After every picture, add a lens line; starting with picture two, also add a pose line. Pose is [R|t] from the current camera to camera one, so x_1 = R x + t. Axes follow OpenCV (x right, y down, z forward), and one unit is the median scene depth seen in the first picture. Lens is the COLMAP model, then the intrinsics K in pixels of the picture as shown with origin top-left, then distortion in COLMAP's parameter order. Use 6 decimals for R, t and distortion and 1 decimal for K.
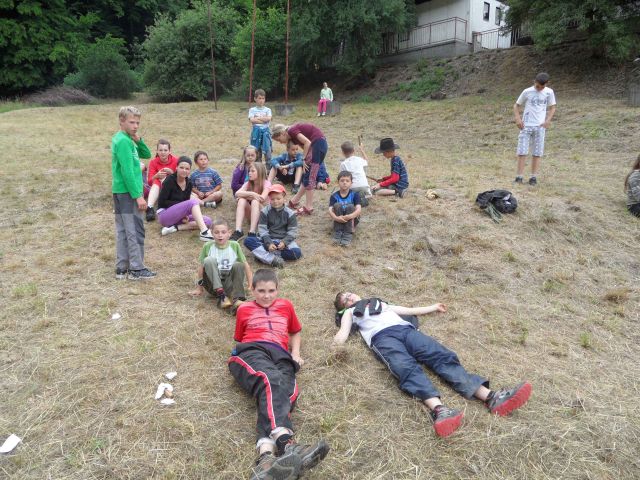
lens RADIAL K [[455.7, 0, 320.1], [0, 455.7, 240.1], [0, 0, 1]] dist [-0.033284, 0.007768]
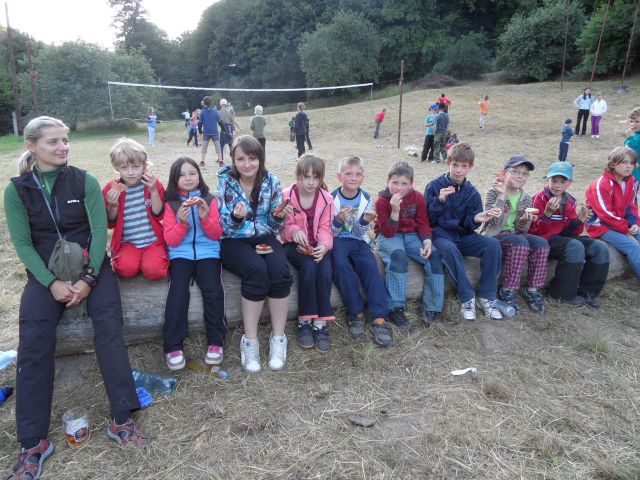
lens RADIAL K [[455.7, 0, 319.3], [0, 455.7, 239.2], [0, 0, 1]] dist [-0.033284, 0.007768]
pose [[0.810630, 0.151046, -0.565741, 0.014676], [-0.121700, 0.988520, 0.089543, 0.091897], [0.572772, -0.003736, 0.819707, -0.381795]]
